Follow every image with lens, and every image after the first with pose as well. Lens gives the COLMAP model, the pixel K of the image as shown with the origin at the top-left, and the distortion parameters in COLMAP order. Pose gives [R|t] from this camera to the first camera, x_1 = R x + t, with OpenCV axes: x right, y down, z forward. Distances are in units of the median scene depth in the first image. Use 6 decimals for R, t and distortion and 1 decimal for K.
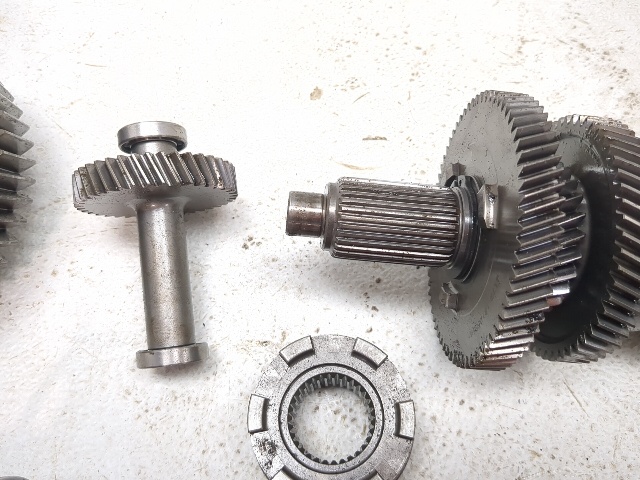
lens RADIAL K [[566.4, 0, 320.0], [0, 566.4, 240.0], [0, 0, 1]] dist [0.041198, -0.109902]
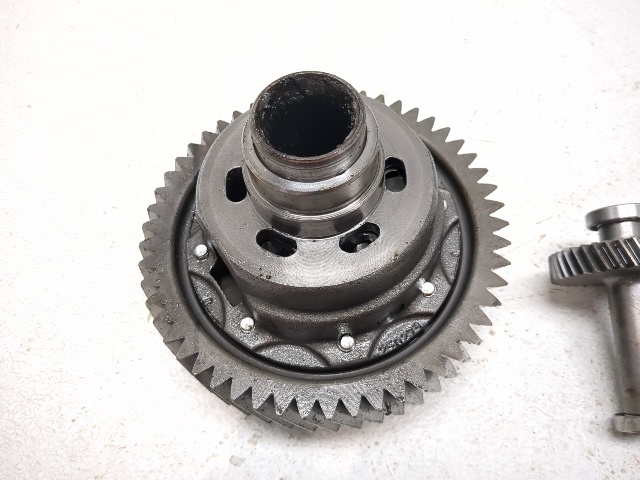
lens RADIAL K [[566.4, 0, 320.0], [0, 566.4, 240.0], [0, 0, 1]] dist [0.041198, -0.109902]
pose [[0.995367, 0.063375, -0.072301, -0.804757], [-0.069184, 0.994319, -0.080892, -0.008050], [0.066764, 0.085519, 0.994097, -0.123479]]
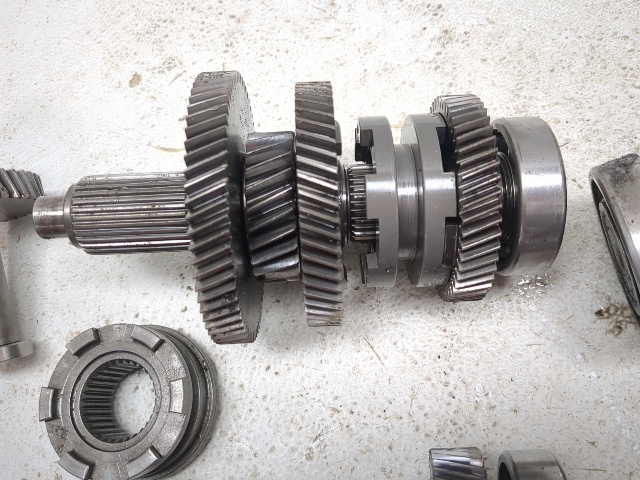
lens RADIAL K [[566.4, 0, 320.0], [0, 566.4, 240.0], [0, 0, 1]] dist [0.041198, -0.109902]
pose [[0.987903, -0.125885, -0.090561, 0.471506], [0.133706, 0.987265, 0.086205, -0.025227], [0.078555, -0.097270, 0.992153, -0.006387]]
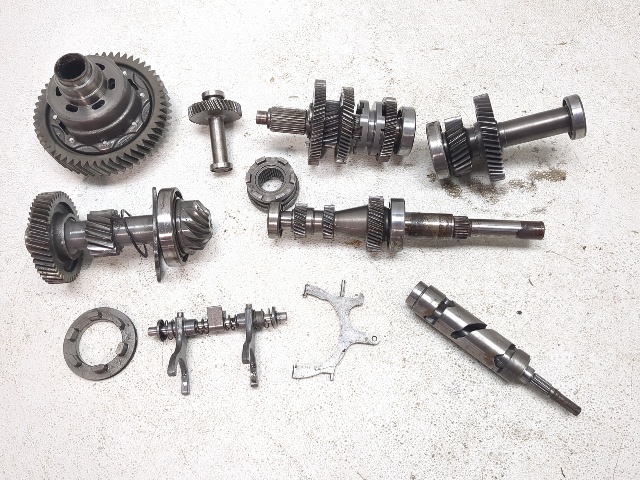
lens RADIAL K [[566.4, 0, 320.0], [0, 566.4, 240.0], [0, 0, 1]] dist [0.041198, -0.109902]
pose [[0.999917, -0.003395, -0.012403, 0.306166], [0.003895, 0.999172, 0.040497, 0.464835], [0.012255, -0.040542, 0.999103, -2.034392]]
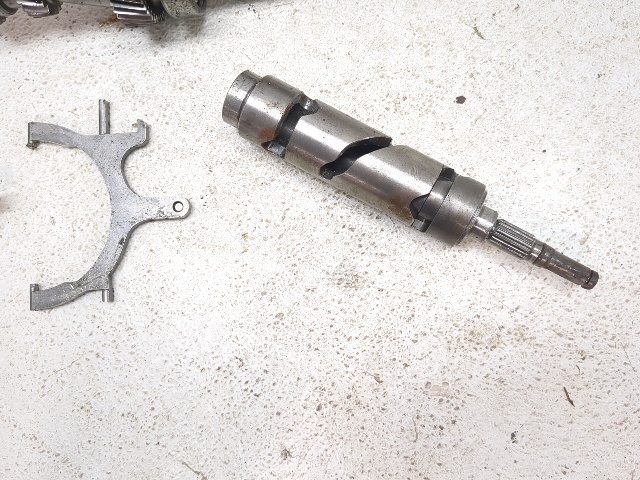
lens RADIAL K [[566.4, 0, 320.0], [0, 566.4, 240.0], [0, 0, 1]] dist [0.041198, -0.109902]
pose [[0.983365, -0.180565, -0.019725, 0.868255], [0.177525, 0.932425, 0.314753, 0.753738], [-0.038441, -0.313019, 0.948969, -0.674025]]
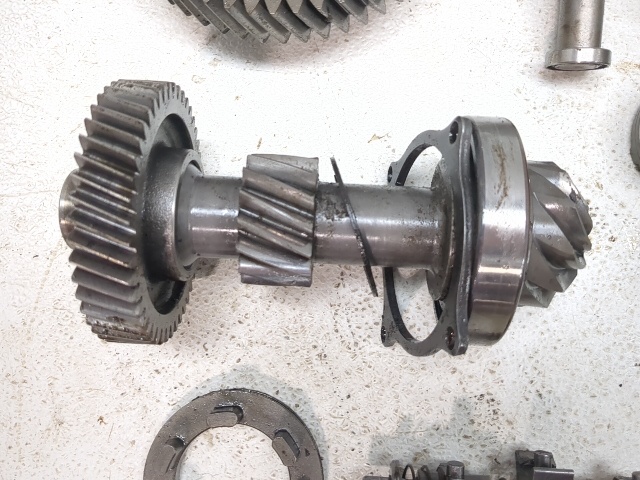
lens RADIAL K [[566.4, 0, 320.0], [0, 566.4, 240.0], [0, 0, 1]] dist [0.041198, -0.109902]
pose [[0.986244, 0.158419, -0.047185, -0.646254], [-0.138496, 0.947781, 0.287279, 0.284061], [0.090231, -0.276793, 0.956684, -0.237389]]
